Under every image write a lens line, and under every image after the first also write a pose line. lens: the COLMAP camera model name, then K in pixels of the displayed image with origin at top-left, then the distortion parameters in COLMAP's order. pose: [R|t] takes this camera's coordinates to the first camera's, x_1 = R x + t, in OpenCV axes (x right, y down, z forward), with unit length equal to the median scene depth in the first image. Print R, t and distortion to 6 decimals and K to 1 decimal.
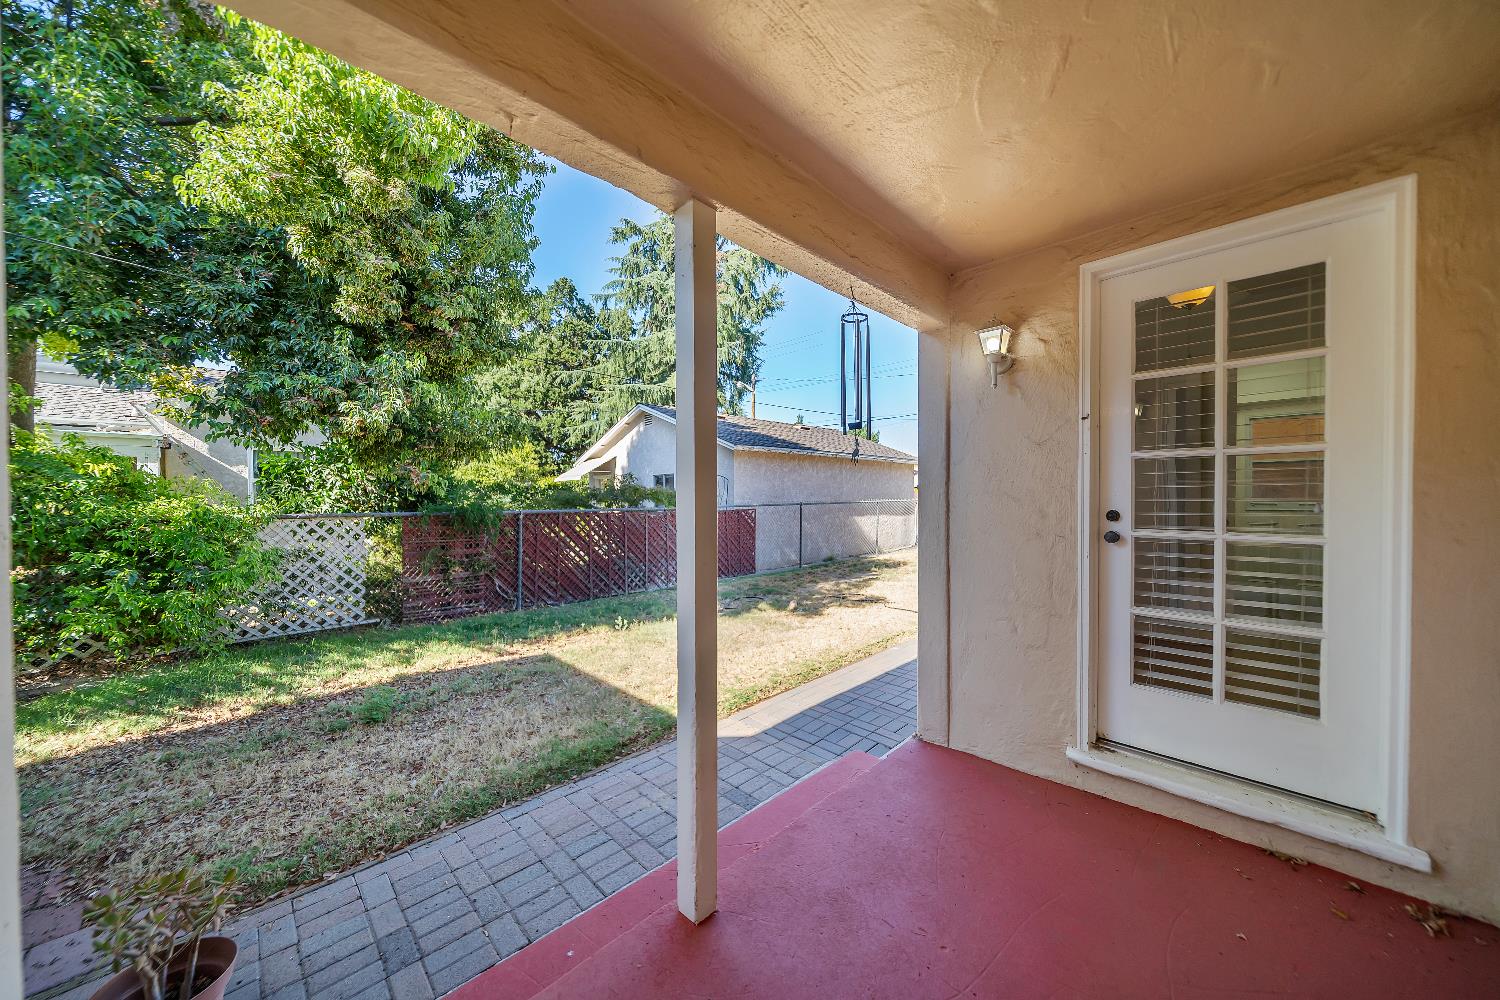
lens RADIAL K [[516.6, 0, 750.0], [0, 516.6, 500.0], [0, 0, 1]] dist [0.000038, 0.000011]
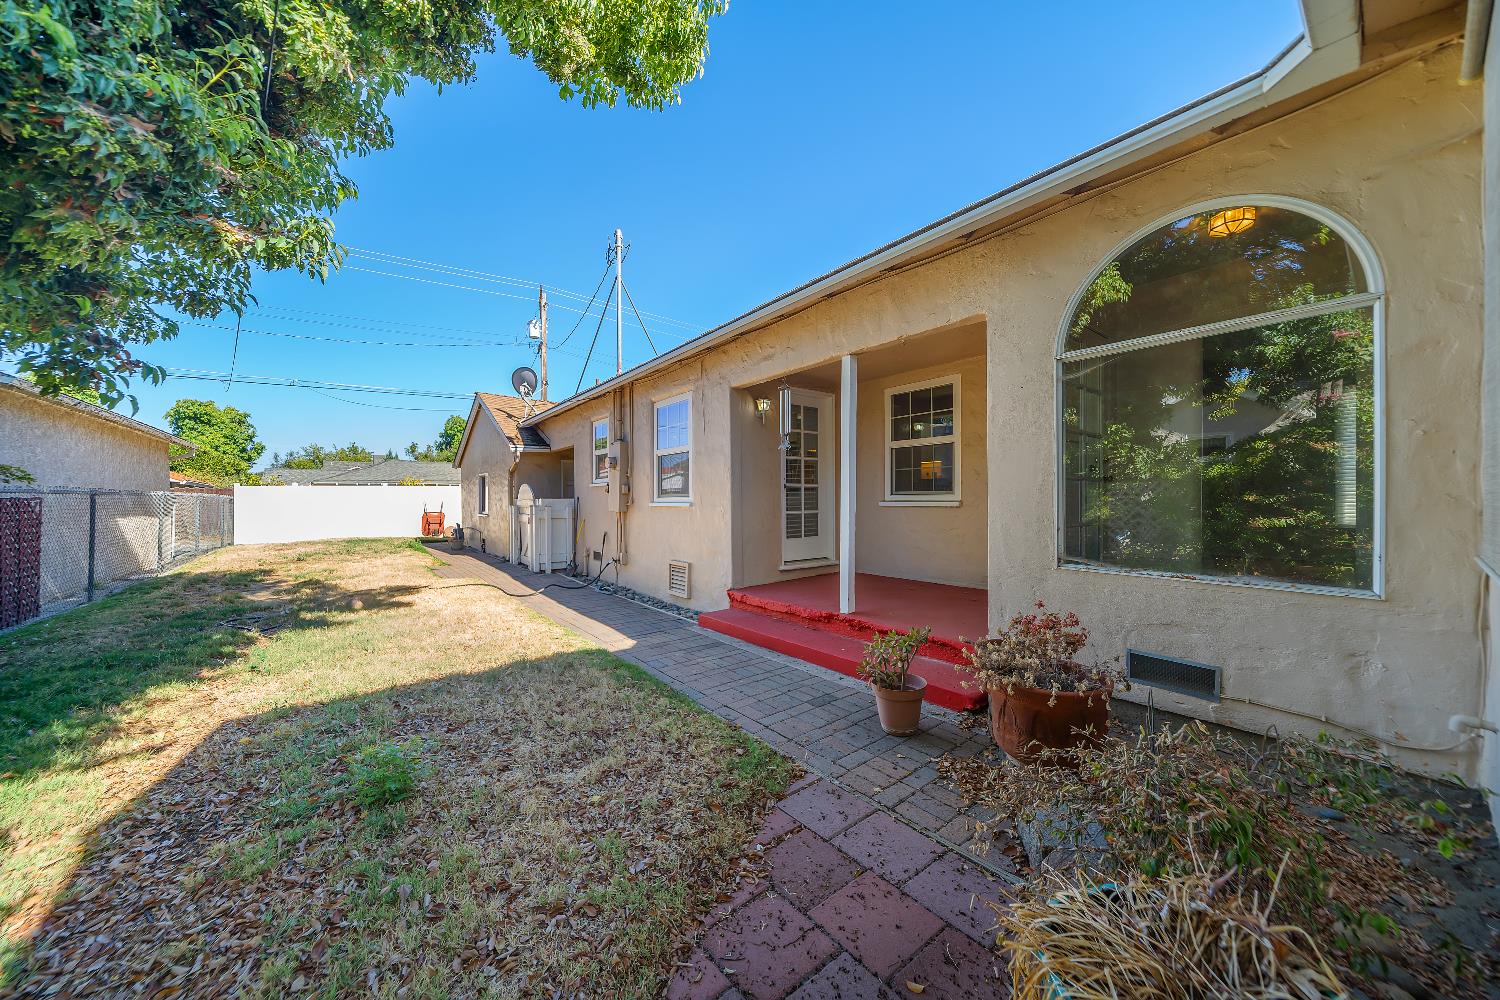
lens RADIAL K [[516.6, 0, 750.0], [0, 516.6, 500.0], [0, 0, 1]] dist [0.000038, 0.000011]
pose [[0.118812, 0.007055, 0.992892, -1.528334], [0.013699, 0.999868, -0.008744, 0.124896], [-0.992822, 0.014640, 0.118699, 0.646887]]
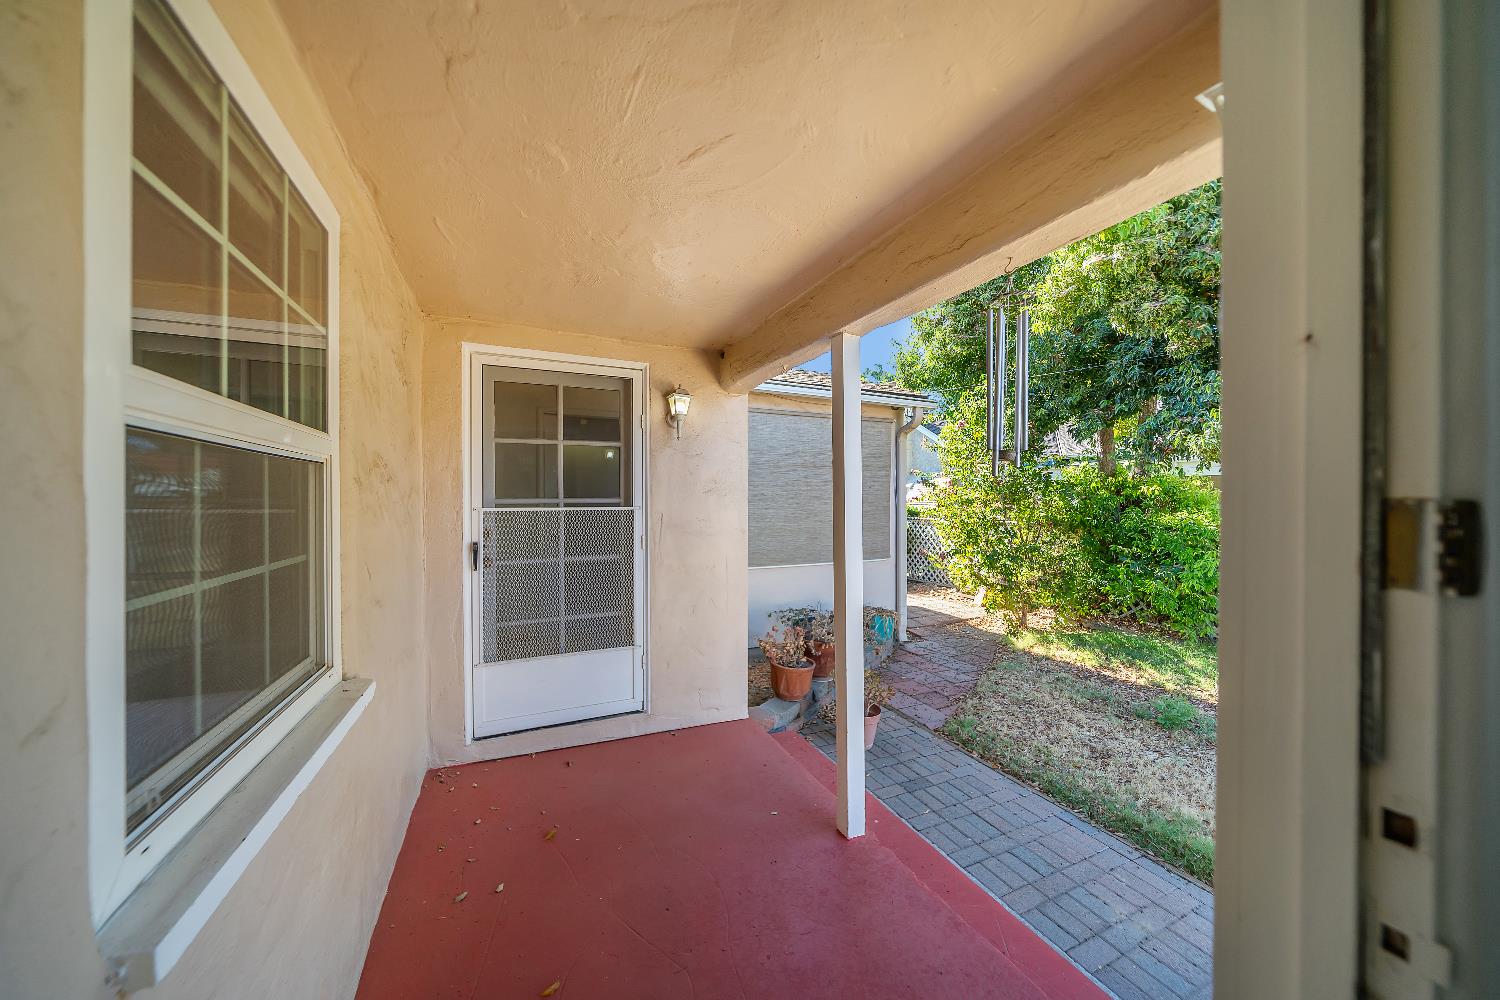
lens RADIAL K [[516.6, 0, 750.0], [0, 516.6, 500.0], [0, 0, 1]] dist [0.000038, 0.000011]
pose [[-0.347405, 0.010268, -0.937659, 0.714522], [-0.003267, 0.999921, 0.012161, -0.068835], [0.937709, 0.007288, -0.347344, 0.672676]]
